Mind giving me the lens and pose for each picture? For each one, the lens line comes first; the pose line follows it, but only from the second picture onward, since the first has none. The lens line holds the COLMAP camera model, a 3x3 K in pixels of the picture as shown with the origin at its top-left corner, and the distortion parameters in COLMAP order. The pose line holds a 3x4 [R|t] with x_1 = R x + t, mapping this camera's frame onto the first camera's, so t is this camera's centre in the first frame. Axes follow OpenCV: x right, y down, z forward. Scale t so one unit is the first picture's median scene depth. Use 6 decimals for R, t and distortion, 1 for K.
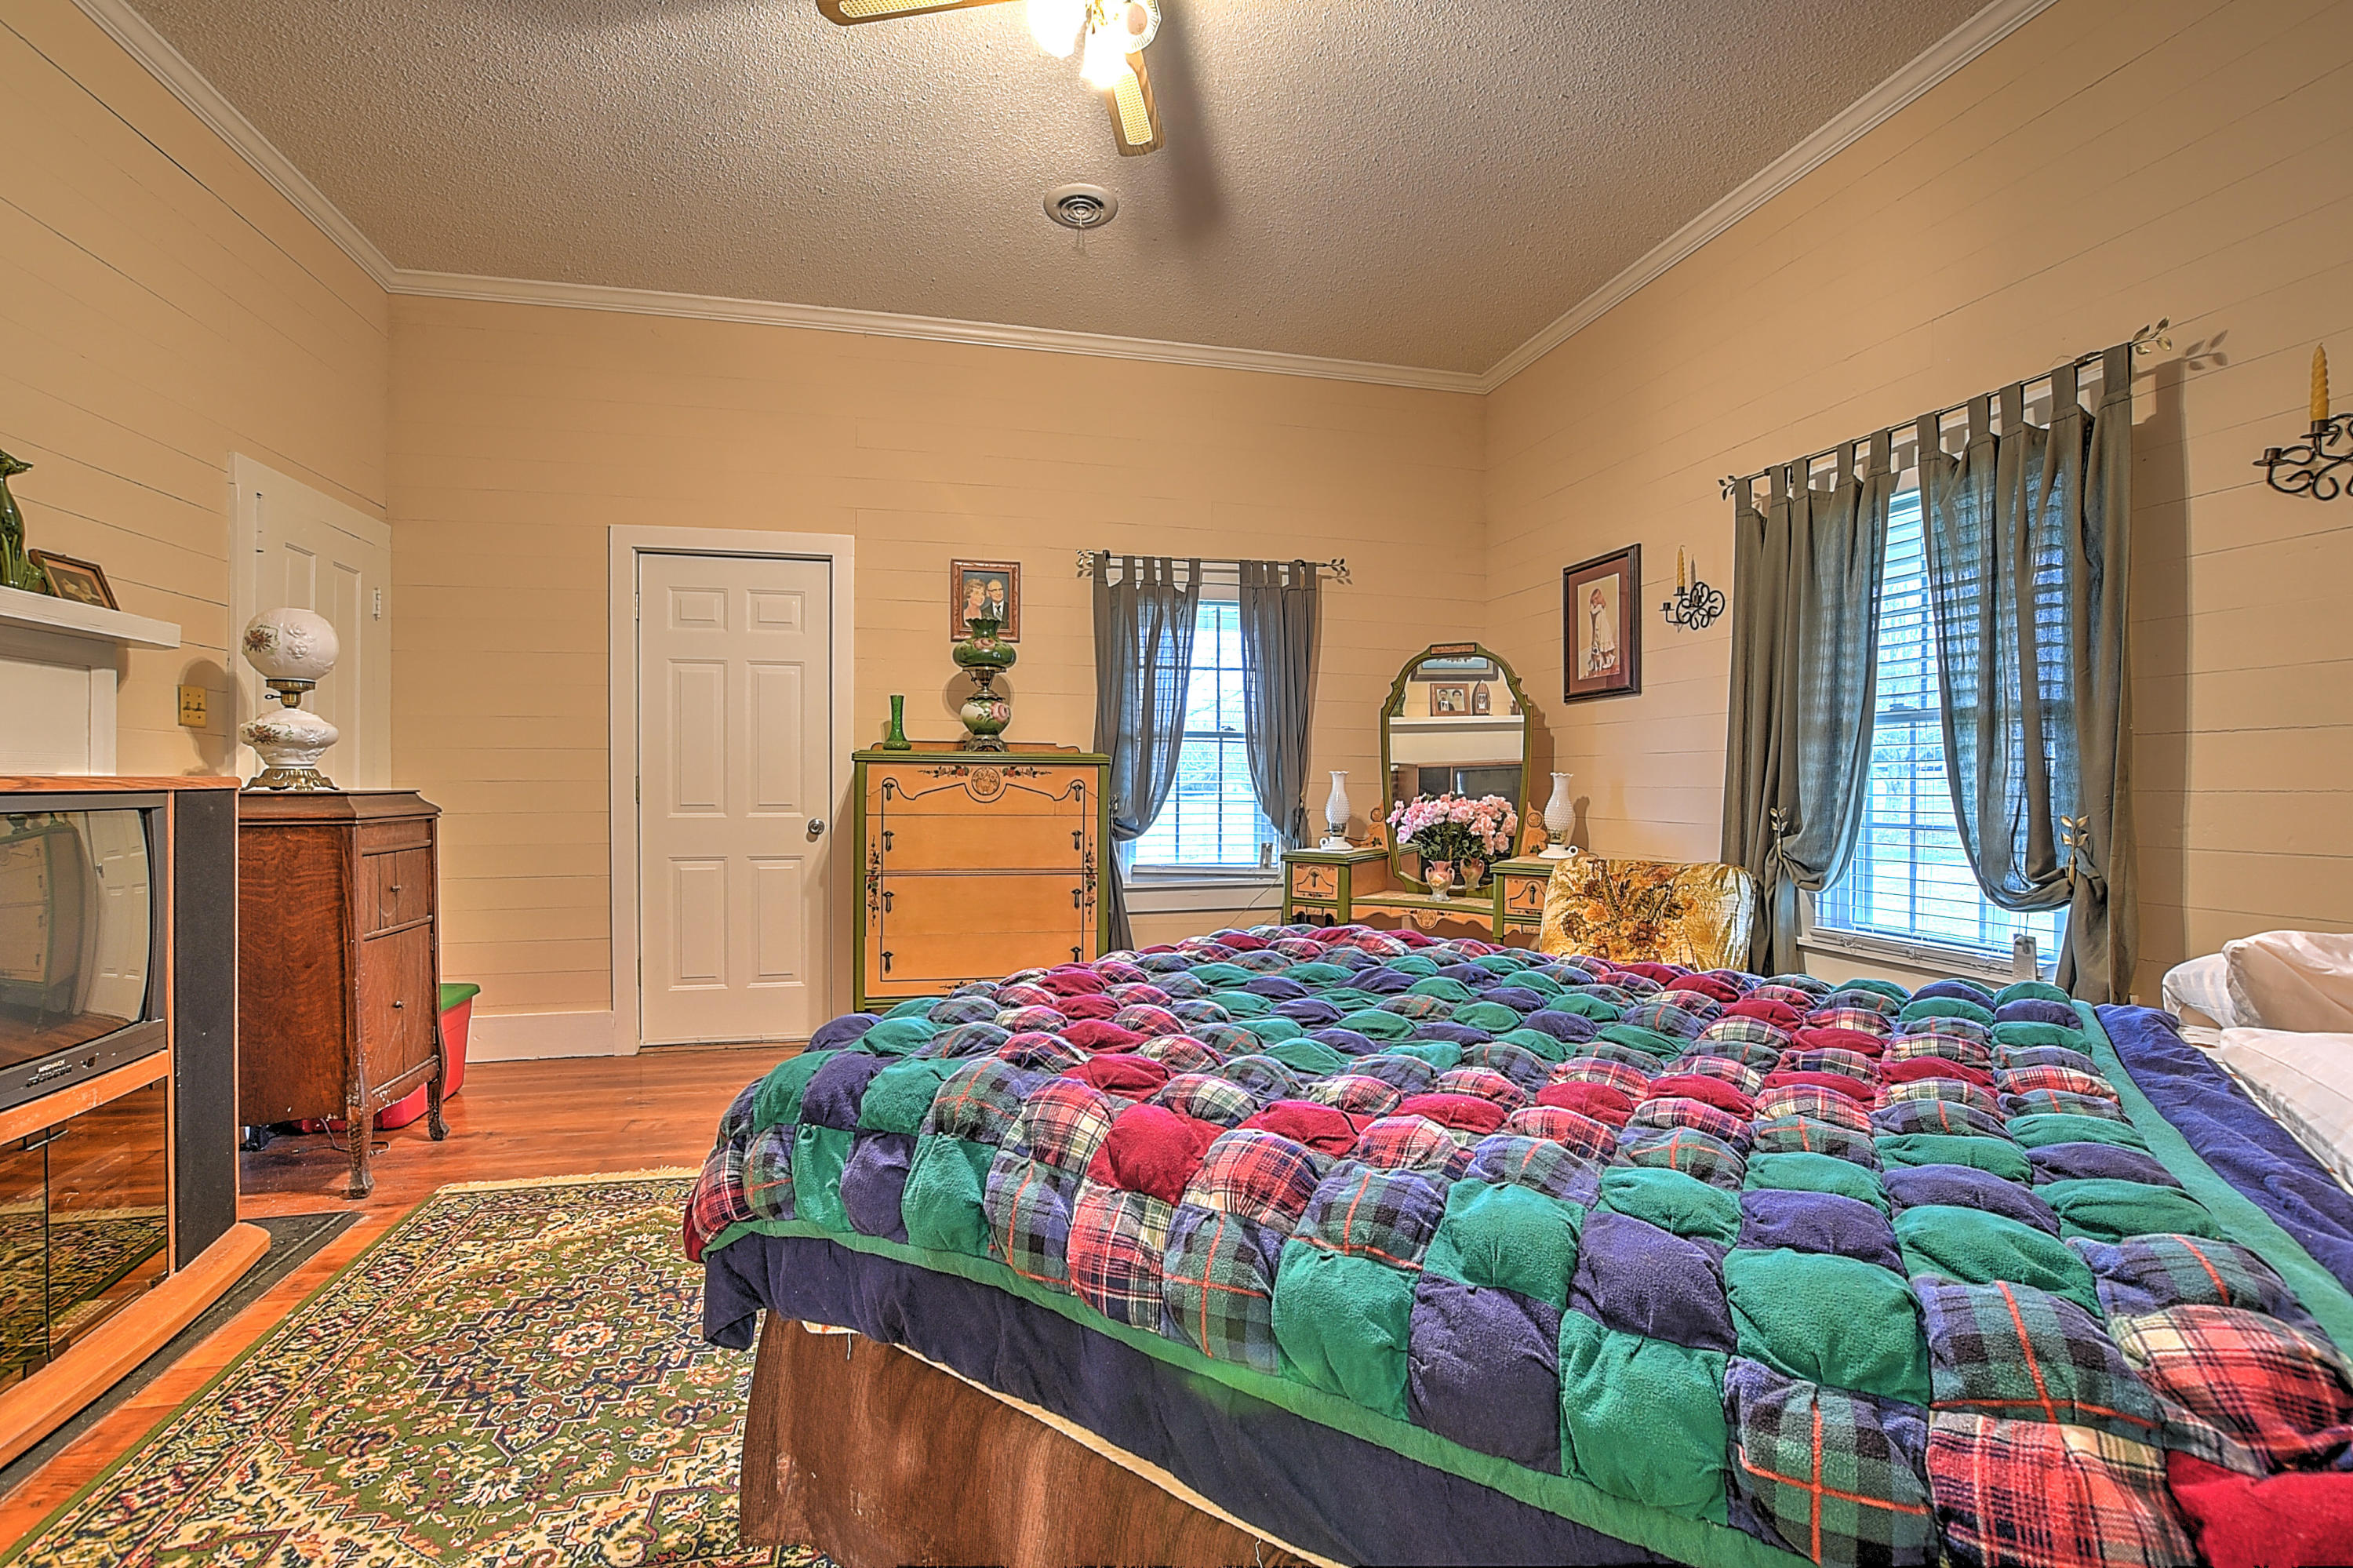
lens RADIAL K [[1035.6, 0, 1166.5], [0, 1035.6, 789.6], [0, 0, 1]] dist [-0.039092, 0.007268]
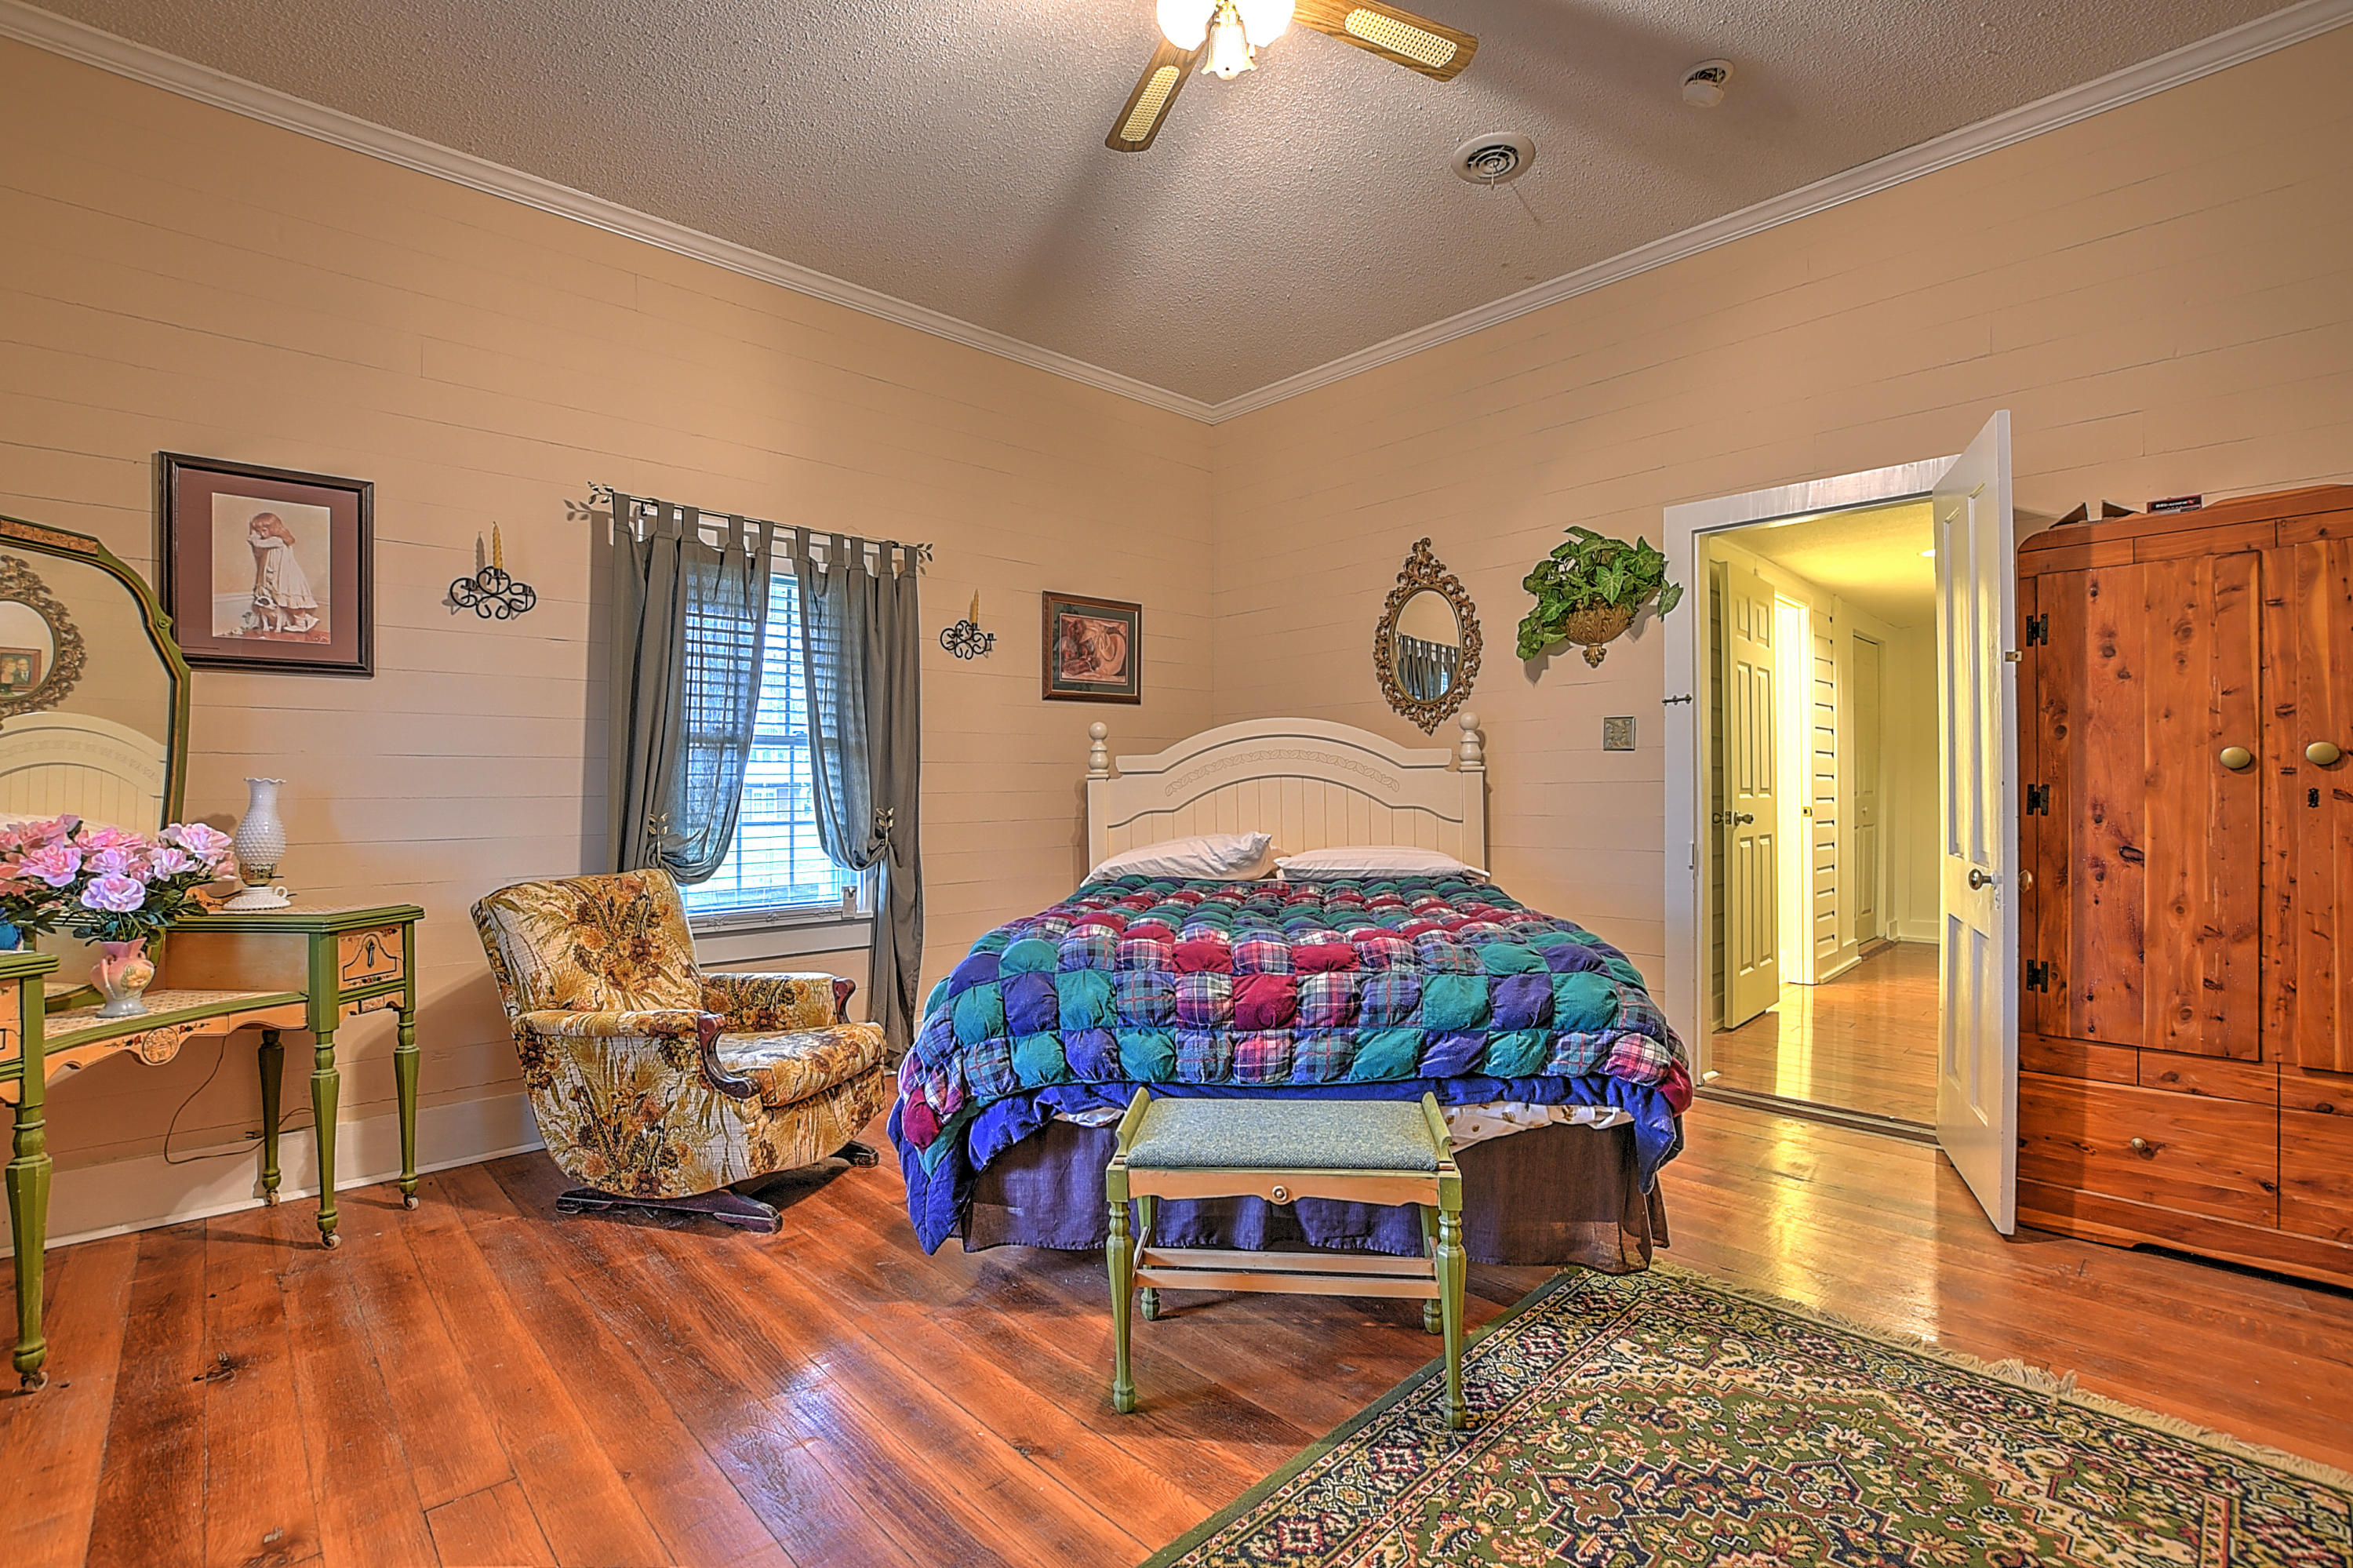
lens RADIAL K [[1035.6, 0, 1166.5], [0, 1035.6, 789.6], [0, 0, 1]] dist [-0.039092, 0.007268]
pose [[-0.499239, 0.002032, 0.866462, -0.827568], [0.013471, 0.999895, 0.005416, -0.008145], [-0.866360, 0.014376, -0.499213, 1.440893]]
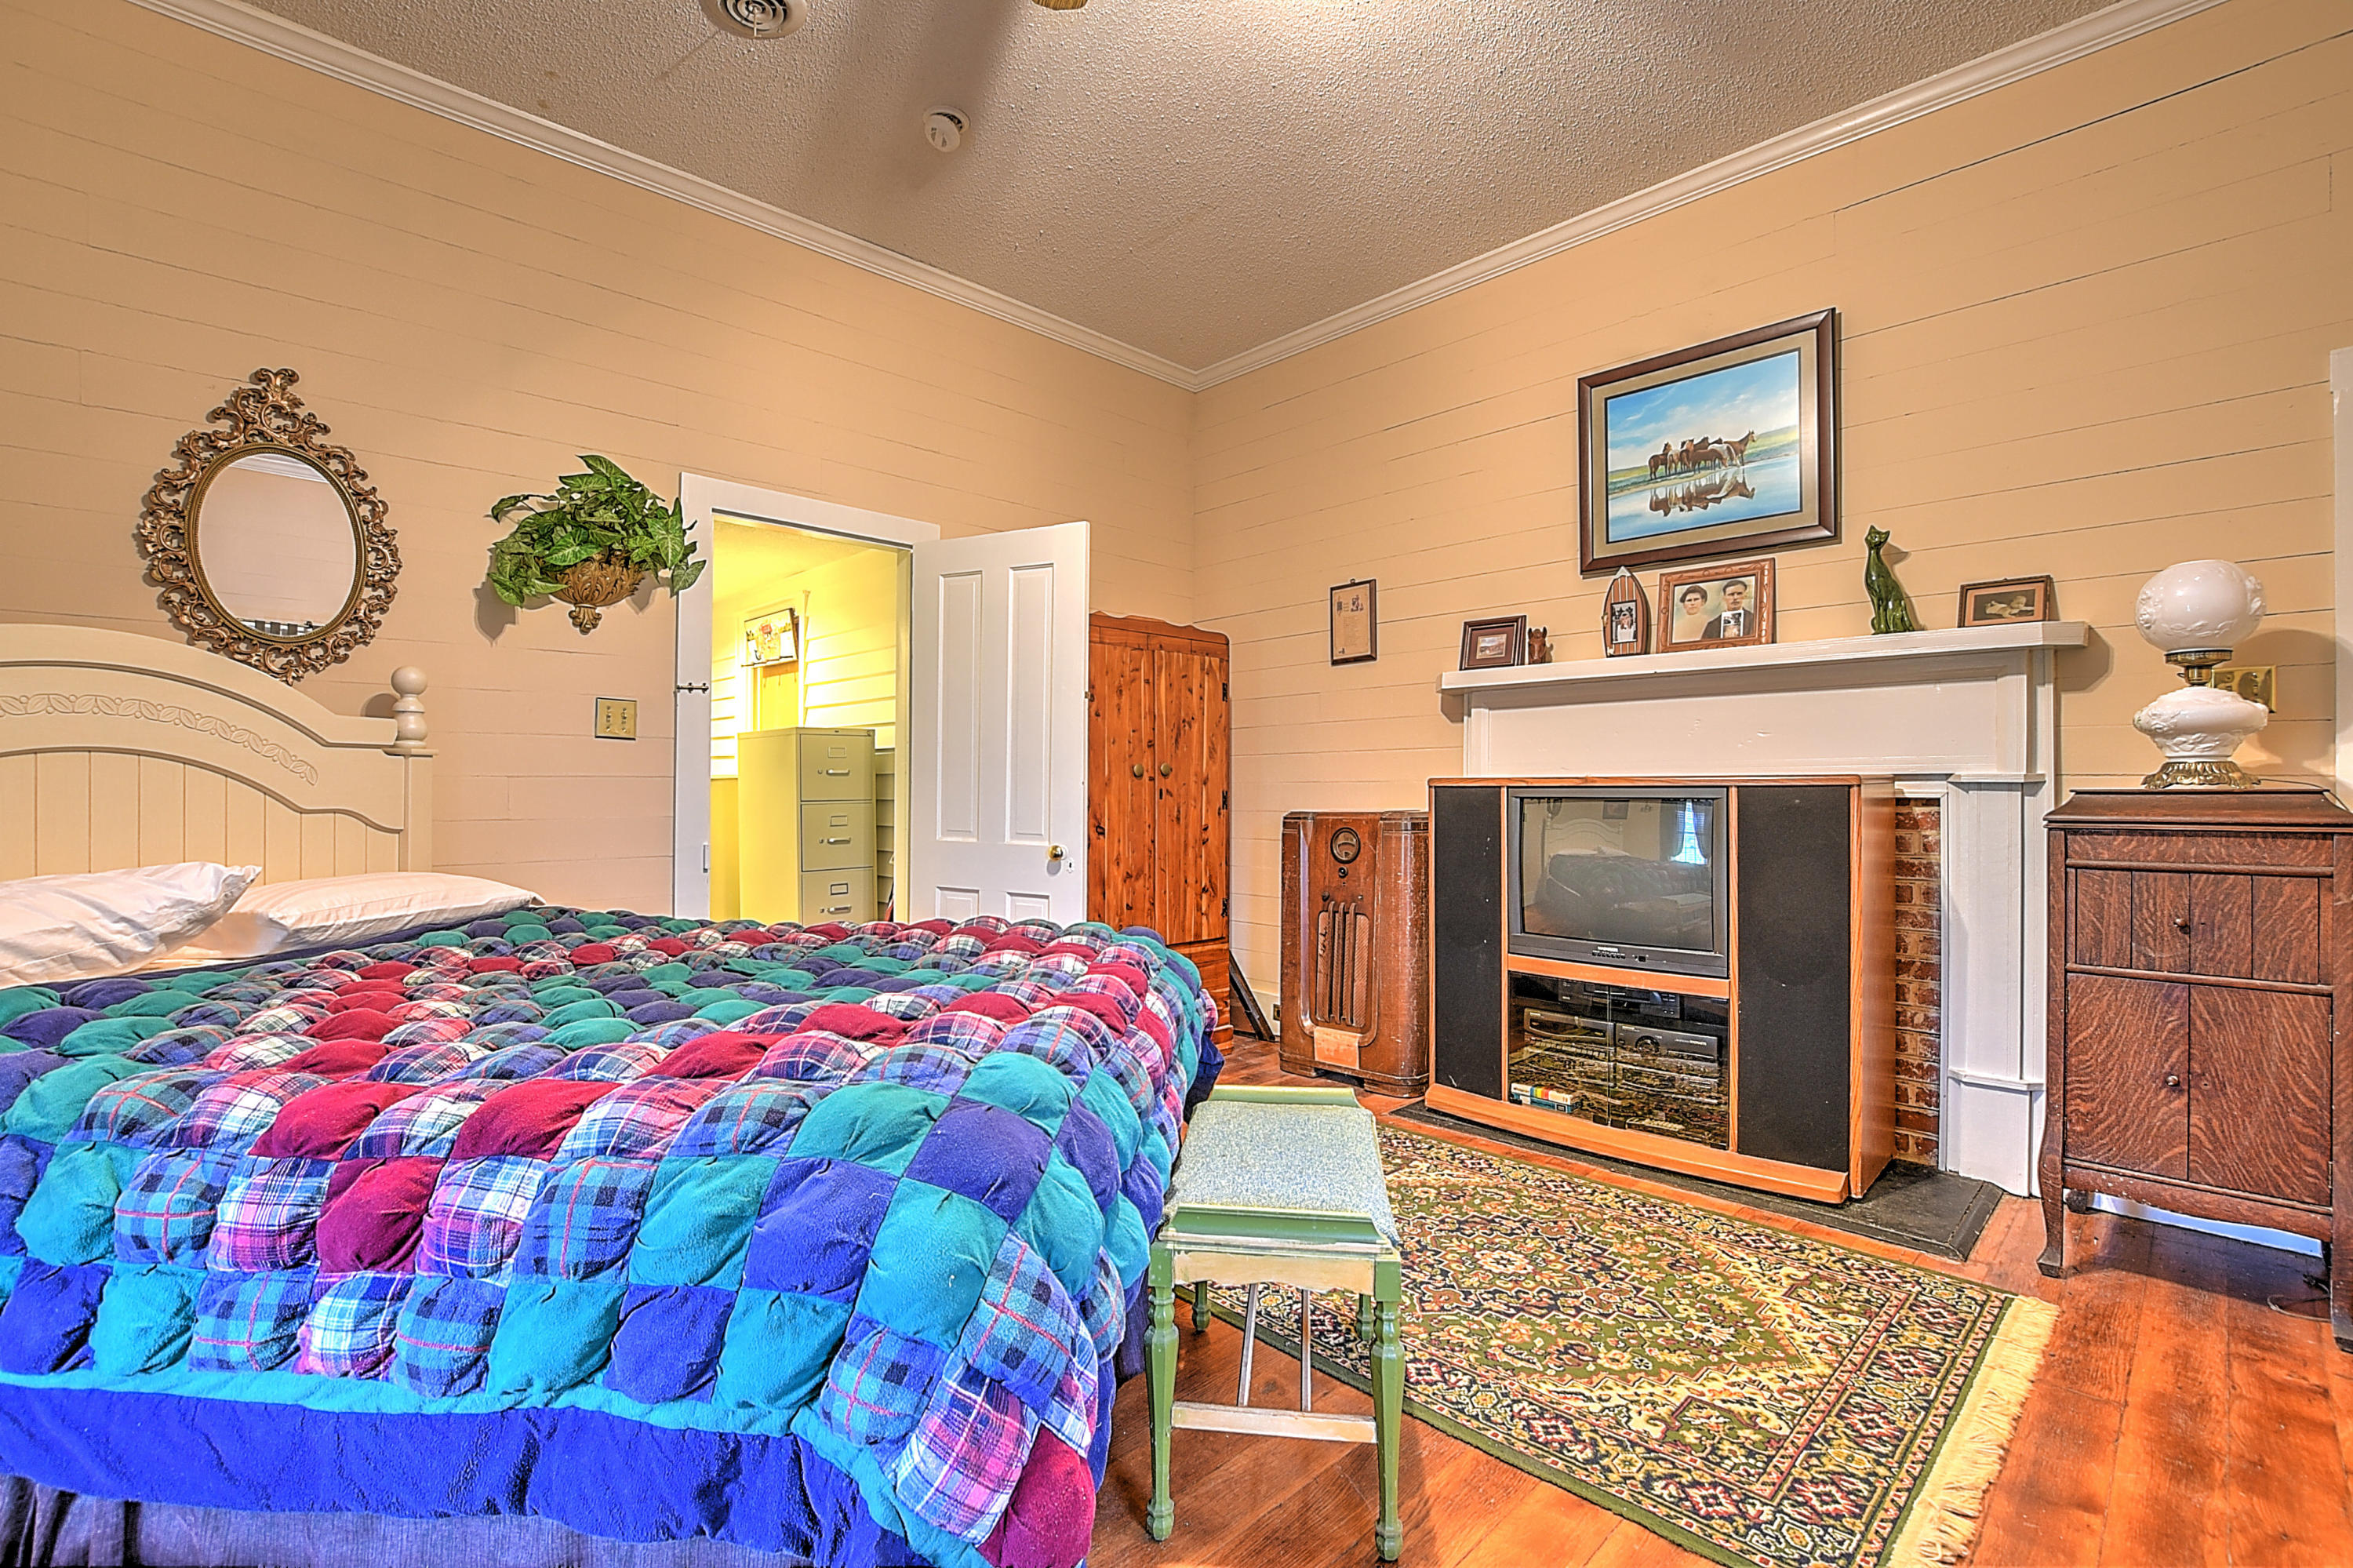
lens RADIAL K [[1035.6, 0, 1166.5], [0, 1035.6, 789.6], [0, 0, 1]] dist [-0.039092, 0.007268]
pose [[-0.865361, -0.004098, -0.501132, 0.288416], [-0.007090, 0.999967, 0.004067, 0.004893], [0.501099, 0.007072, -0.865361, 1.545245]]
